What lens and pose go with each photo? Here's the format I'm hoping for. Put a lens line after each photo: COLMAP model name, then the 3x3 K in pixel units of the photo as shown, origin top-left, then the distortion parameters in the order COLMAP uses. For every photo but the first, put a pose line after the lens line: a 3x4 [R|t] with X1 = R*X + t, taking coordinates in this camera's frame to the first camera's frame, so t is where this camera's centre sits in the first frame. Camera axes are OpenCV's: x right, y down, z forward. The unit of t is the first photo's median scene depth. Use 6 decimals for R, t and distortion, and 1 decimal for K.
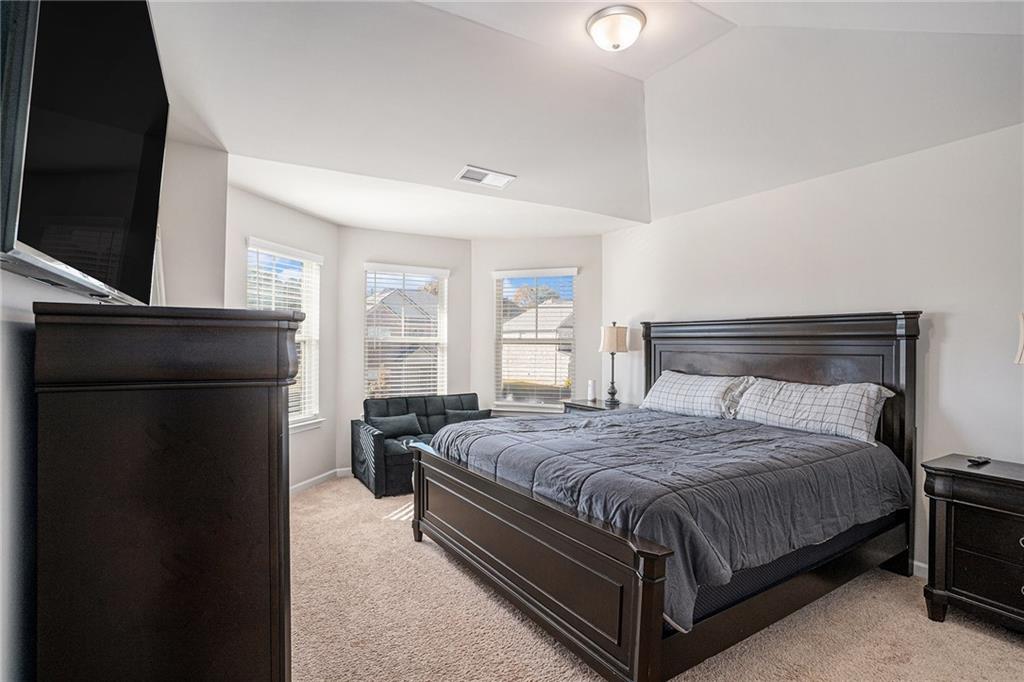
lens RADIAL K [[503.8, 0, 516.8], [0, 503.8, 345.6], [0, 0, 1]] dist [-0.021411, 0.007933]
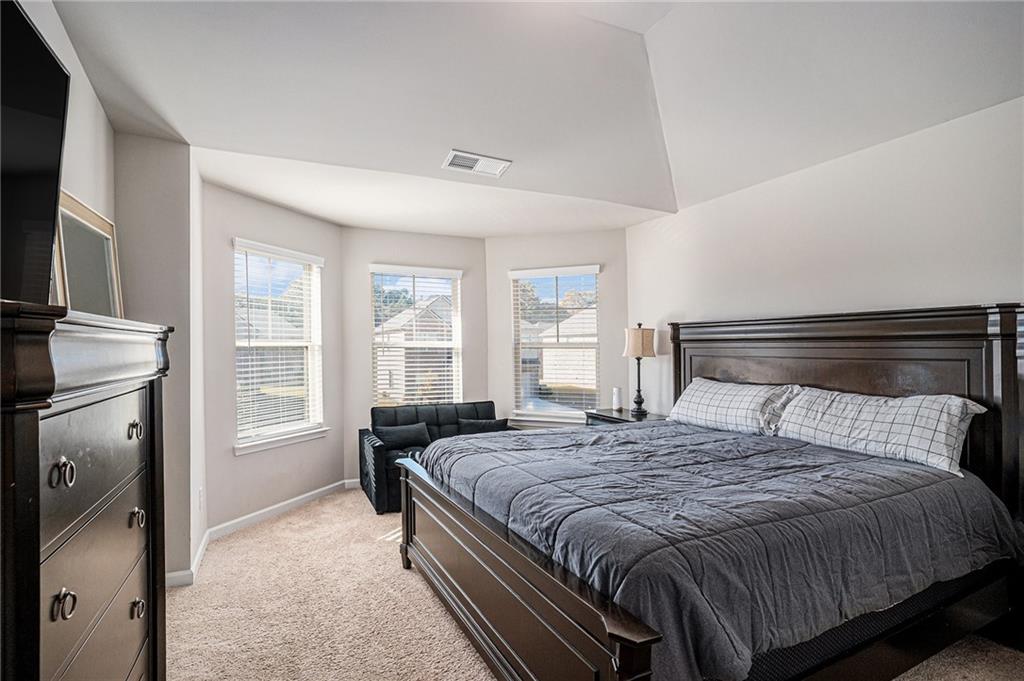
lens RADIAL K [[503.8, 0, 502.5], [0, 503.8, 339.7], [0, 0, 1]] dist [-0.021411, 0.007933]
pose [[0.993503, -0.008596, -0.113477, 0.082515], [0.006338, 0.999775, -0.020243, -0.001588], [0.113625, 0.019392, 0.993334, 0.120967]]
